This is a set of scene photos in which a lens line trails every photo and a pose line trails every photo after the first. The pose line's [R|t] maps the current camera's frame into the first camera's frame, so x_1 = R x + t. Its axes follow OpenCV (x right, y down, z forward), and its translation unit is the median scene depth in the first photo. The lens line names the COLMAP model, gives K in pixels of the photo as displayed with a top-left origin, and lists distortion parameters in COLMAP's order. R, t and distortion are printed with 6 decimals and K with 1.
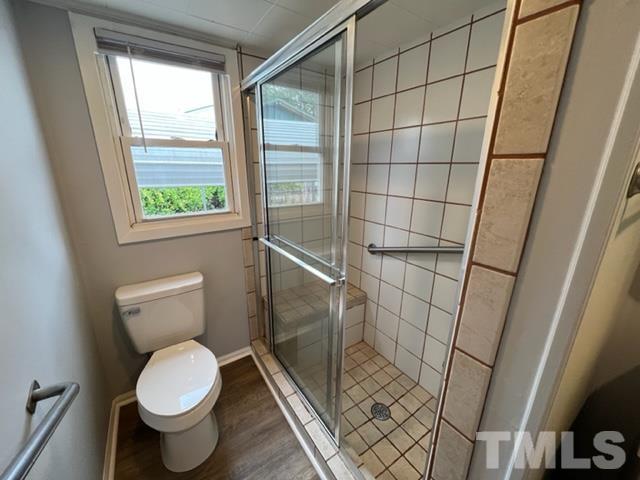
lens RADIAL K [[254.7, 0, 321.7], [0, 254.7, 236.8], [0, 0, 1]] dist [-0.001261, 0.000171]
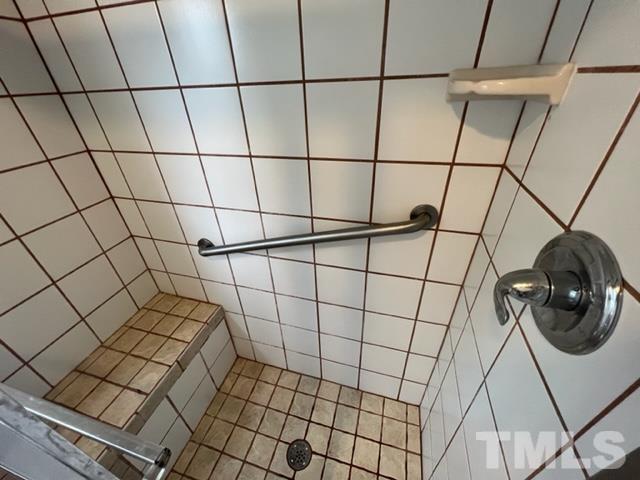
lens RADIAL K [[254.7, 0, 321.7], [0, 254.7, 236.8], [0, 0, 1]] dist [-0.001261, 0.000171]
pose [[0.767845, -0.369579, 0.523284, 0.107724], [0.221461, 0.919590, 0.324514, -0.117076], [-0.601140, -0.133290, 0.787949, 0.383613]]
